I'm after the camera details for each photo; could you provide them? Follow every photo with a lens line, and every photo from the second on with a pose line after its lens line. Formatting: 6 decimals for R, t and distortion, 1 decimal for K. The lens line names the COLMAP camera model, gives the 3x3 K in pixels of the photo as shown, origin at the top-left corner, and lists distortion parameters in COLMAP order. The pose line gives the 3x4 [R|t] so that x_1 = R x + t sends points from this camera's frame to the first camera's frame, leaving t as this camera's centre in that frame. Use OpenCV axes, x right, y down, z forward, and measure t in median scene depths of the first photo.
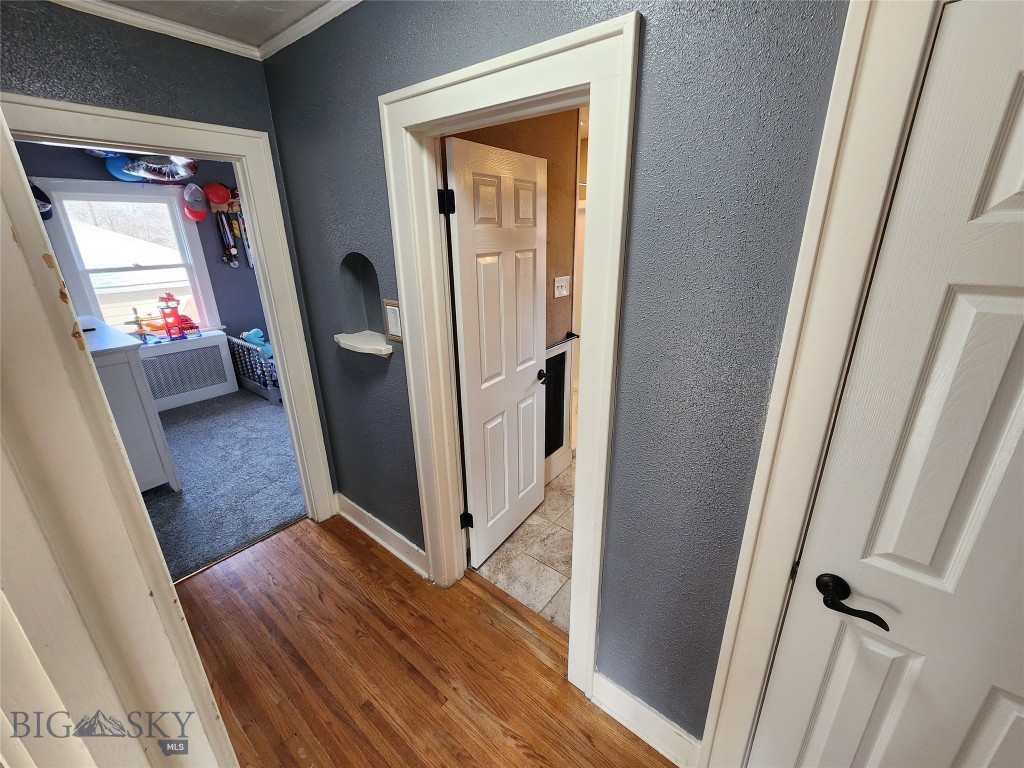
lens RADIAL K [[422.1, 0, 513.6], [0, 422.1, 377.2], [0, 0, 1]] dist [0.000113, 0.000117]
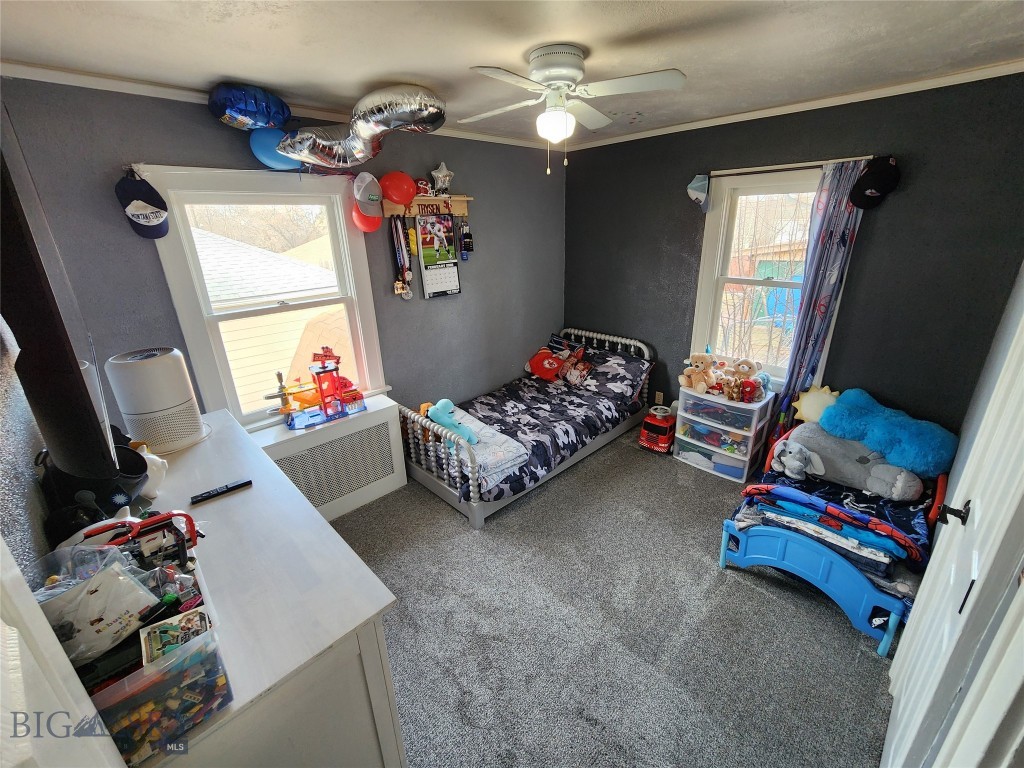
lens RADIAL K [[422.1, 0, 515.0], [0, 422.1, 374.1], [0, 0, 1]] dist [0.000113, 0.000117]
pose [[0.992209, 0.033730, -0.119933, -0.454902], [-0.032245, 0.999378, 0.014306, -0.175496], [0.120340, -0.010327, 0.992679, 0.401645]]
